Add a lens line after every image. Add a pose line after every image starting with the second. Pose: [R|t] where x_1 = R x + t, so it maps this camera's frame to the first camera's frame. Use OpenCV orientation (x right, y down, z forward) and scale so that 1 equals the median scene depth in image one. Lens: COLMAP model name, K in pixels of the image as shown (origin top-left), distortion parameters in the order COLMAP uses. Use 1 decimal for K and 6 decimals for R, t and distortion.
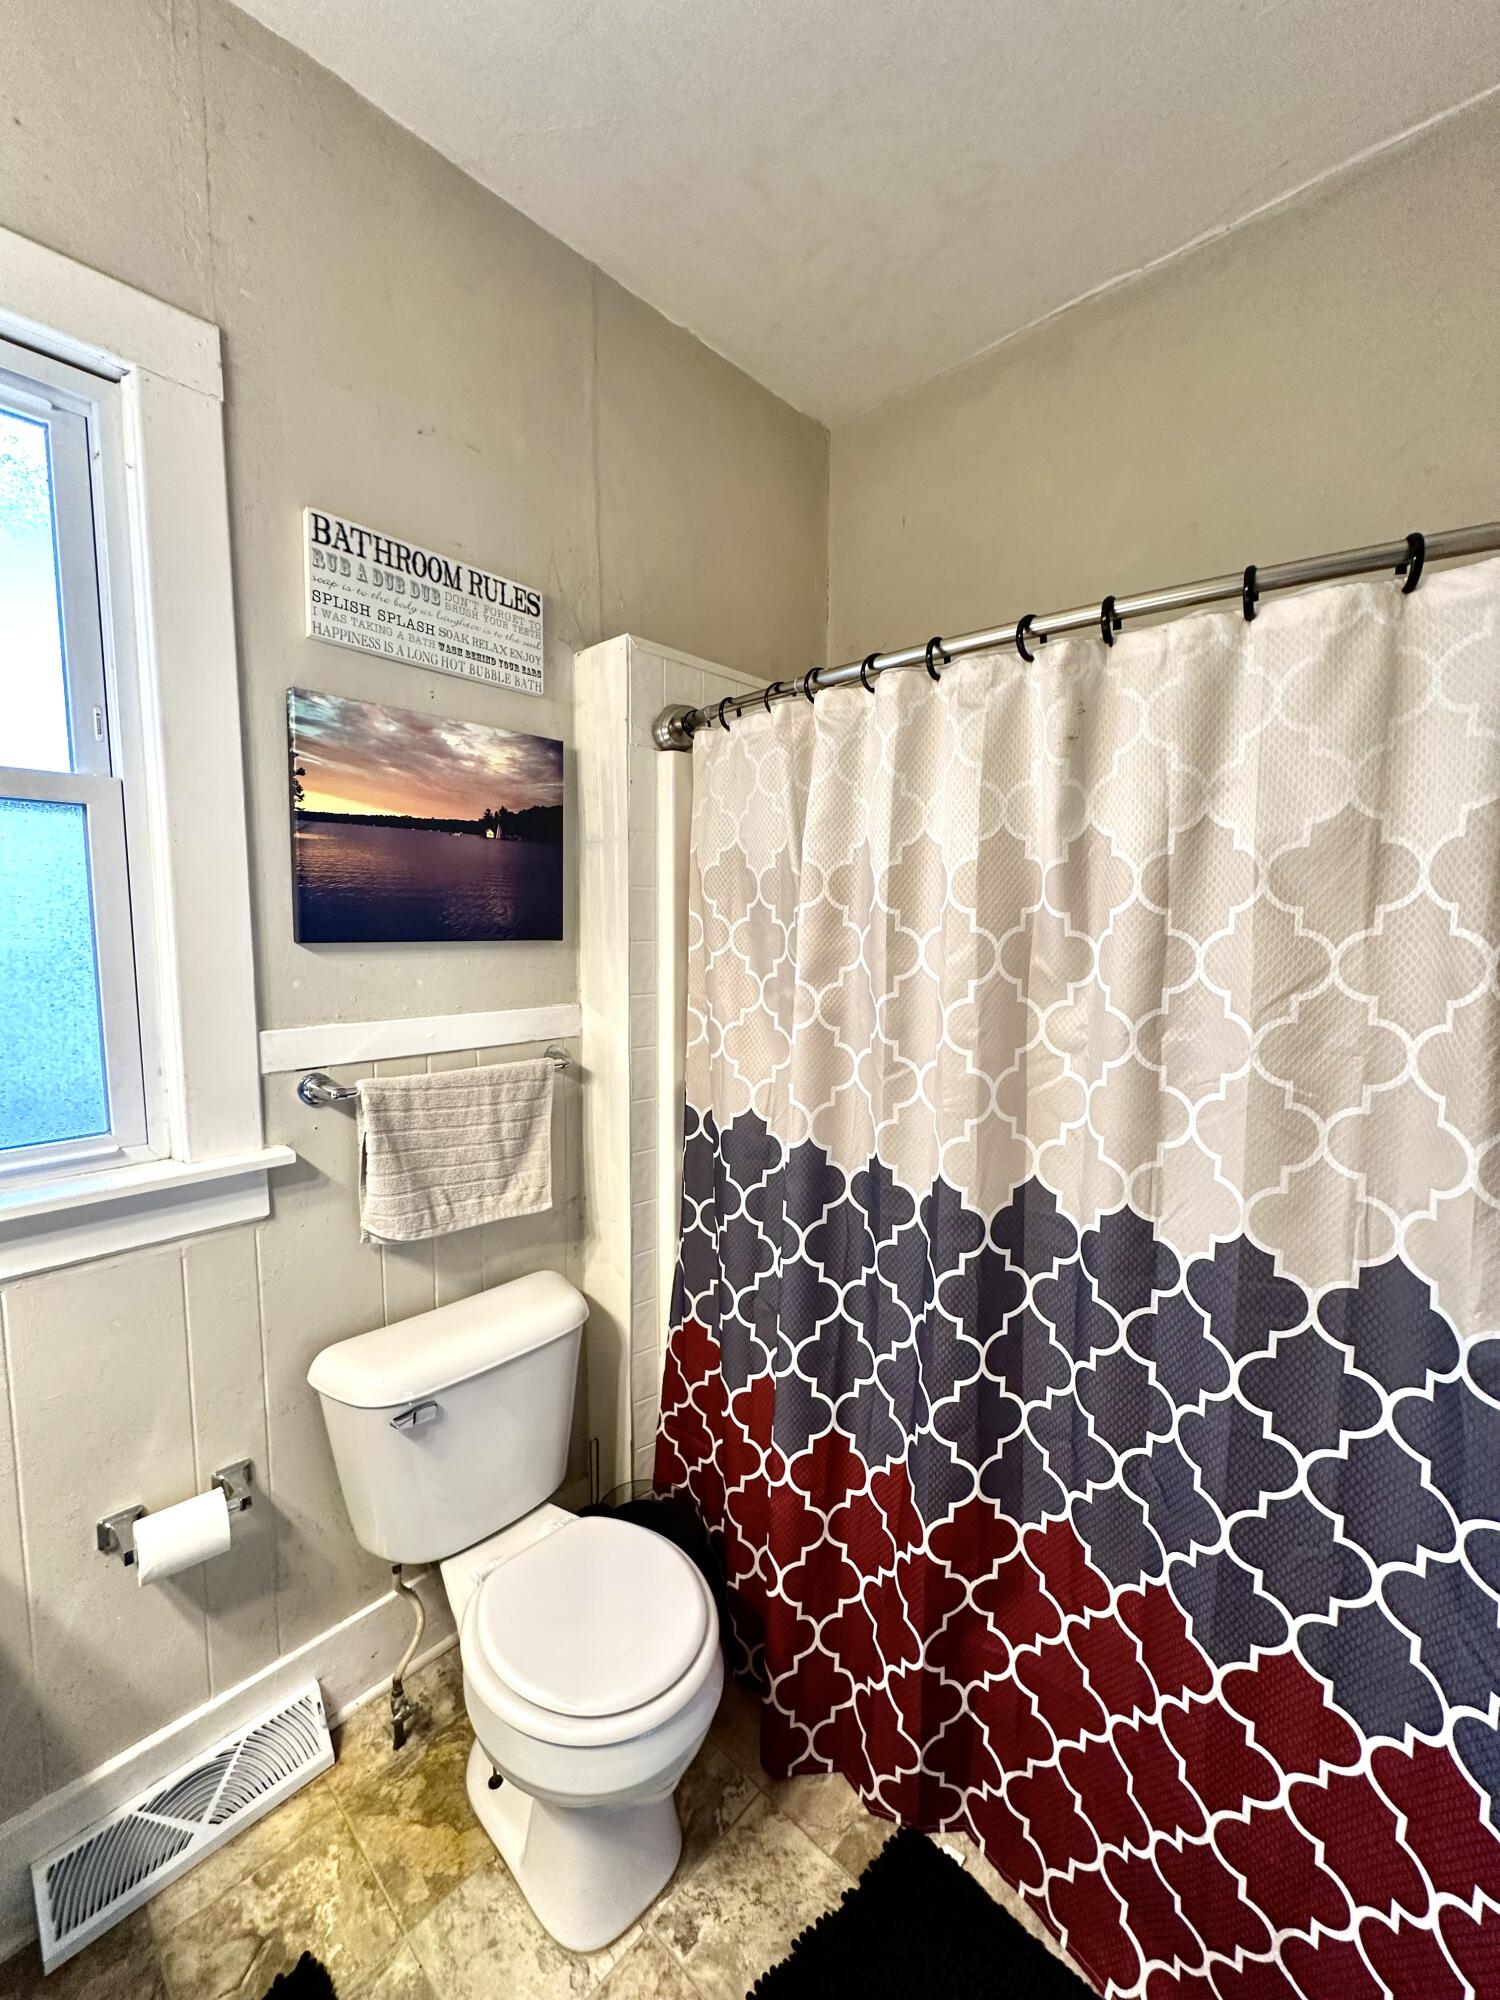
lens RADIAL K [[803.1, 0, 751.0], [0, 803.1, 996.7], [0, 0, 1]] dist [-0.004635, 0.001789]
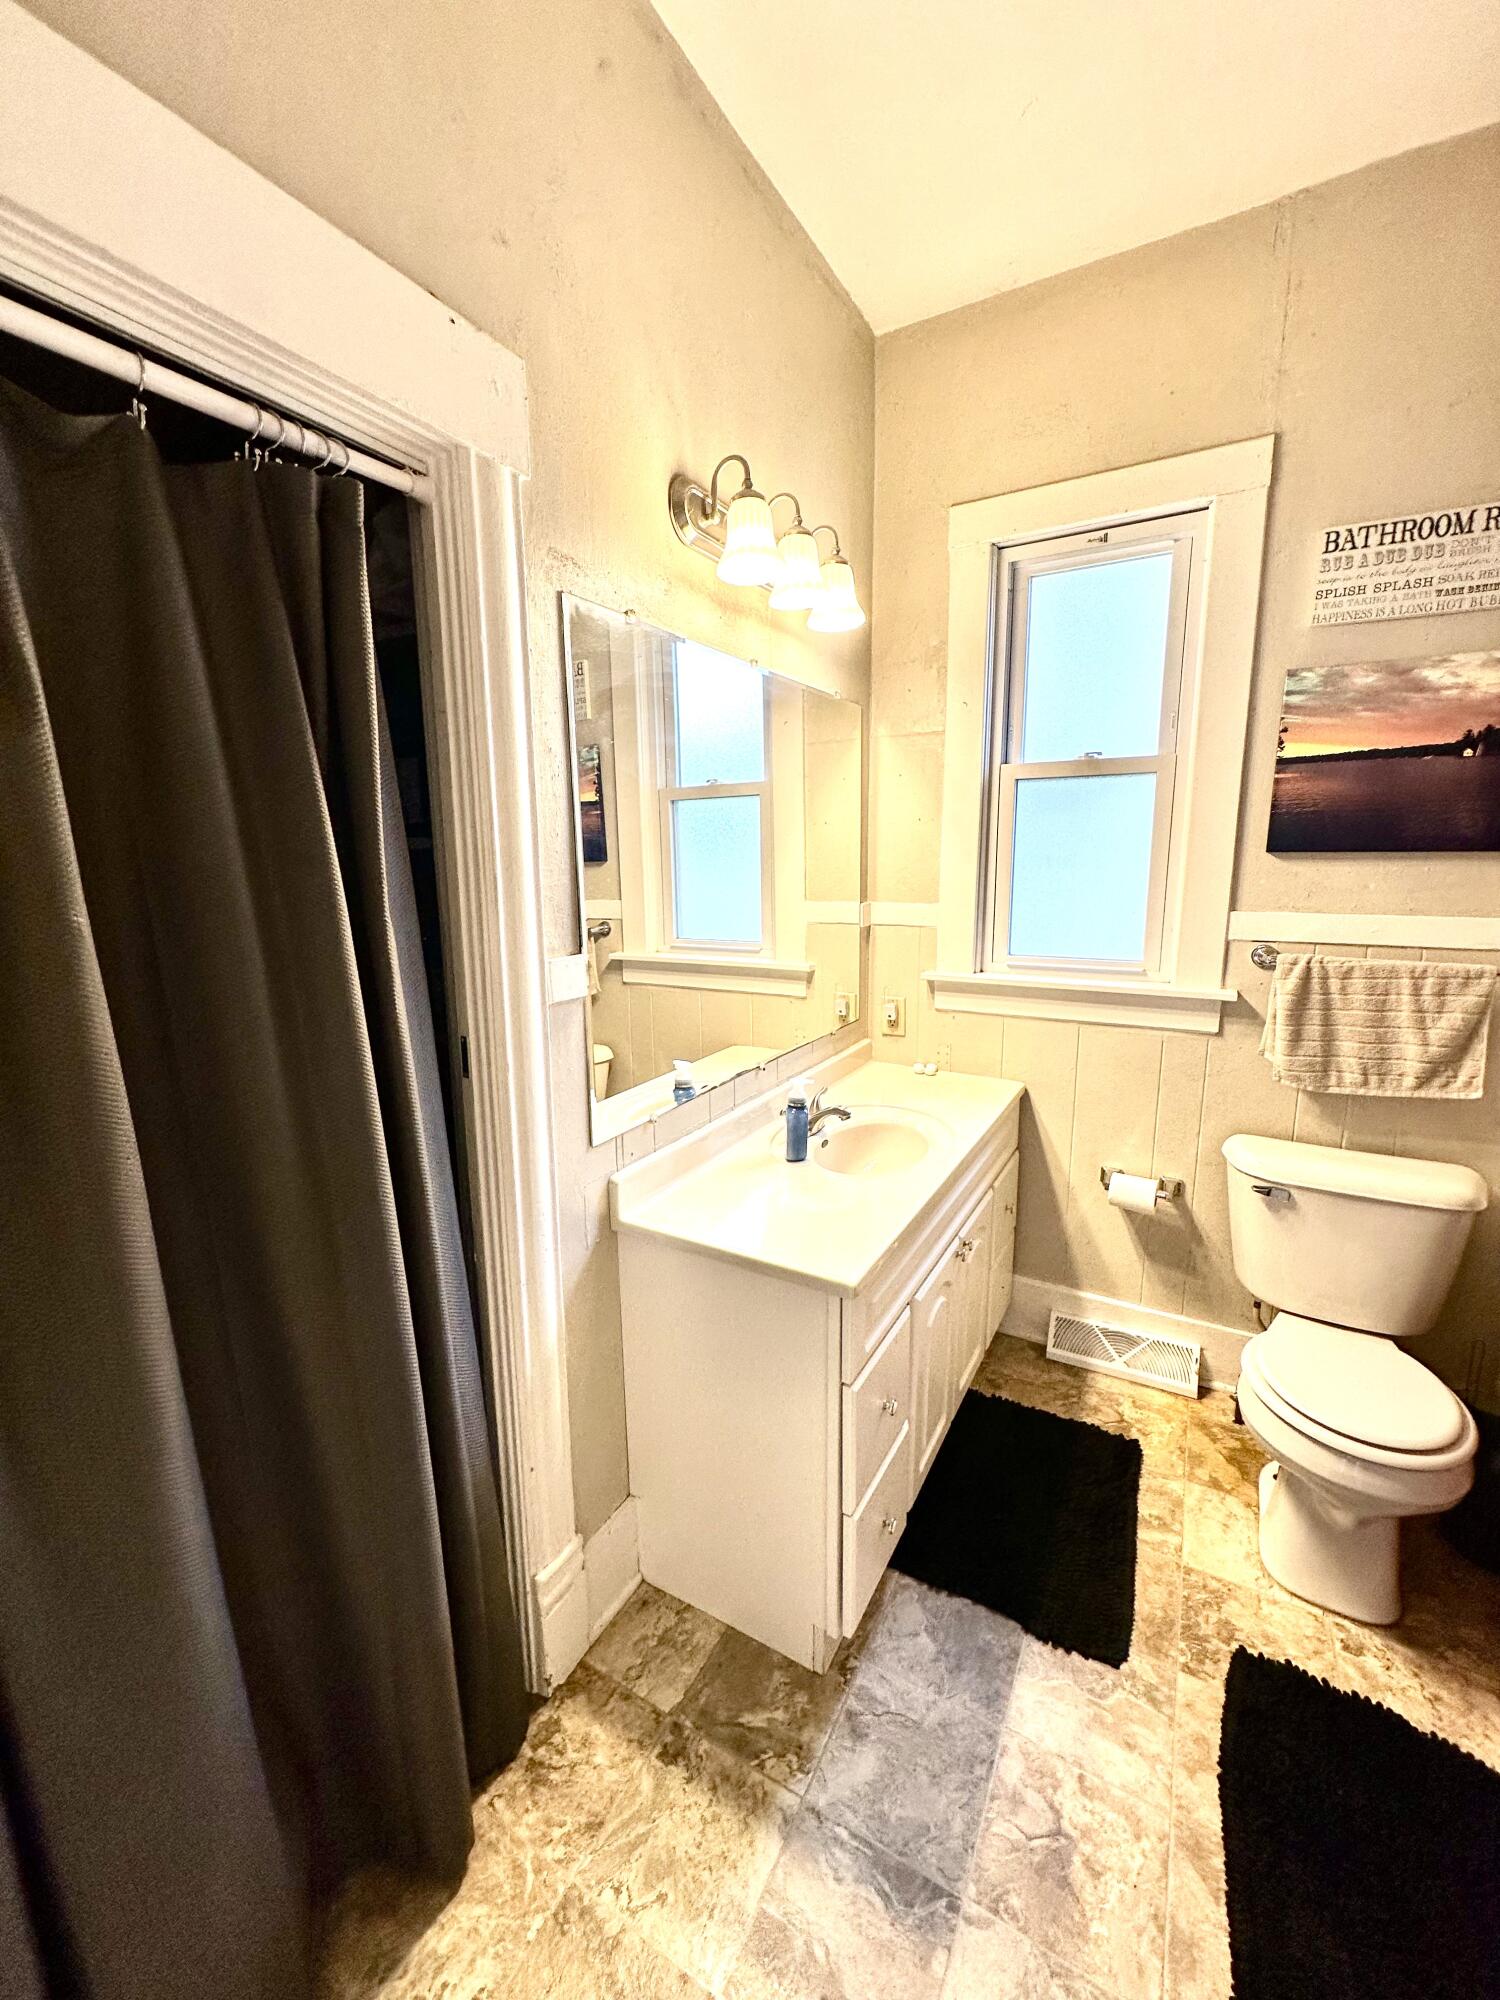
lens RADIAL K [[803.1, 0, 747.8], [0, 803.1, 999.1], [0, 0, 1]] dist [-0.004635, 0.001789]
pose [[0.221259, 0.166258, -0.960938, 0.665592], [-0.083263, 0.984983, 0.151247, 0.053530], [0.971654, 0.046546, 0.231779, -0.230796]]
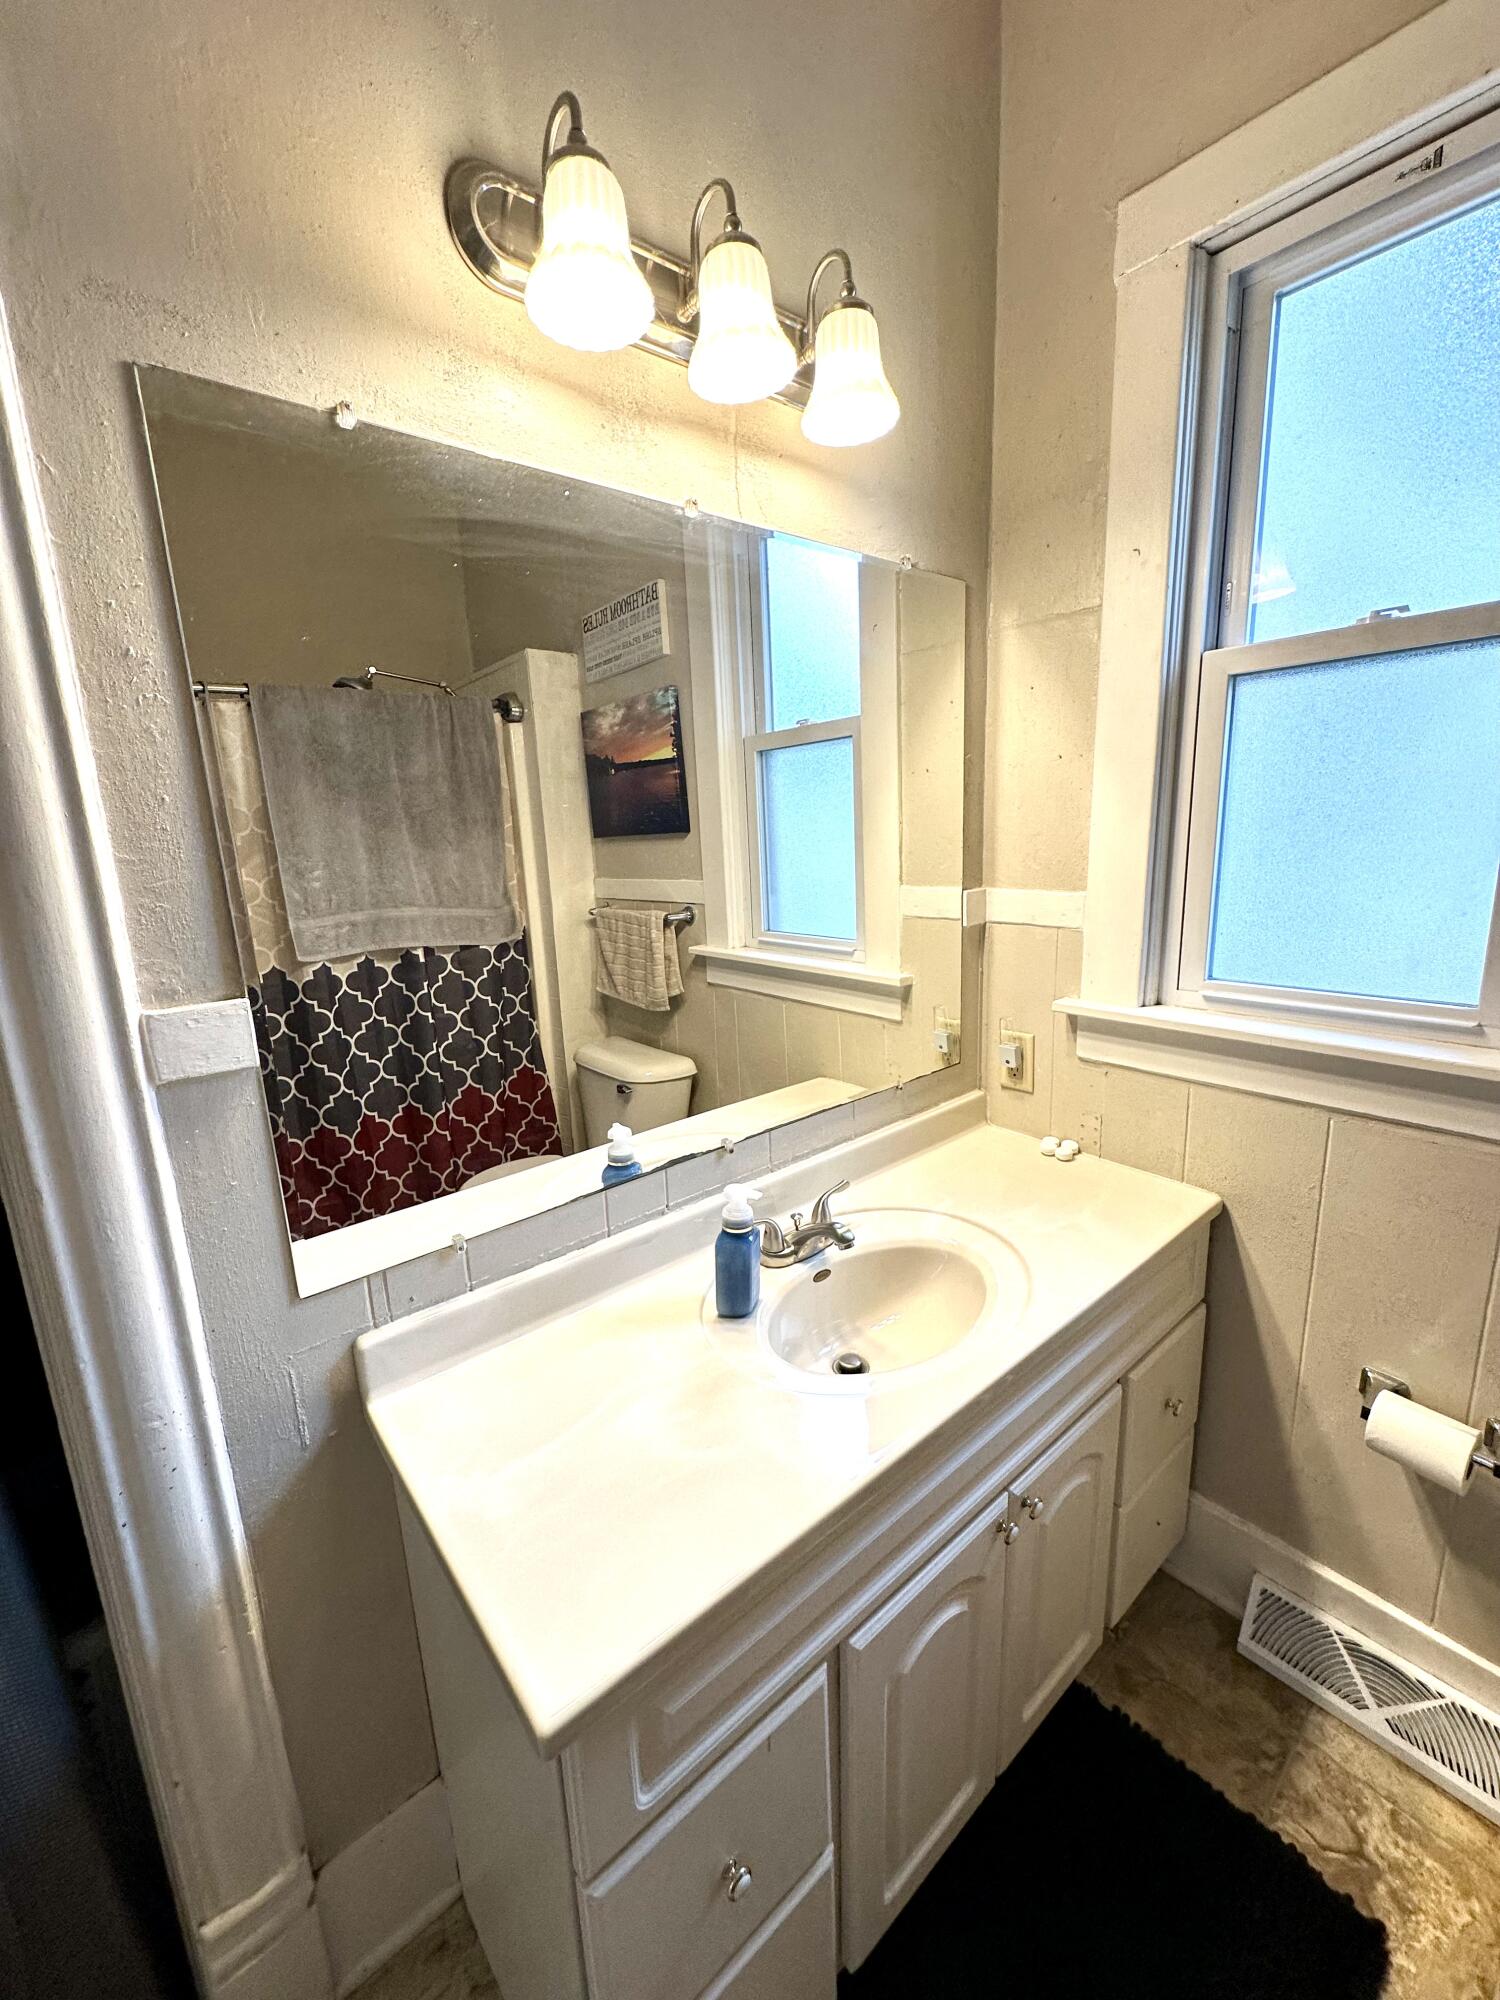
lens RADIAL K [[803.1, 0, 749.2], [0, 803.1, 999.2], [0, 0, 1]] dist [-0.004635, 0.001789]
pose [[-0.123168, 0.207785, -0.970389, 0.176333], [-0.060201, 0.974469, 0.216300, 0.011903], [0.990558, 0.085059, -0.107515, 0.253039]]
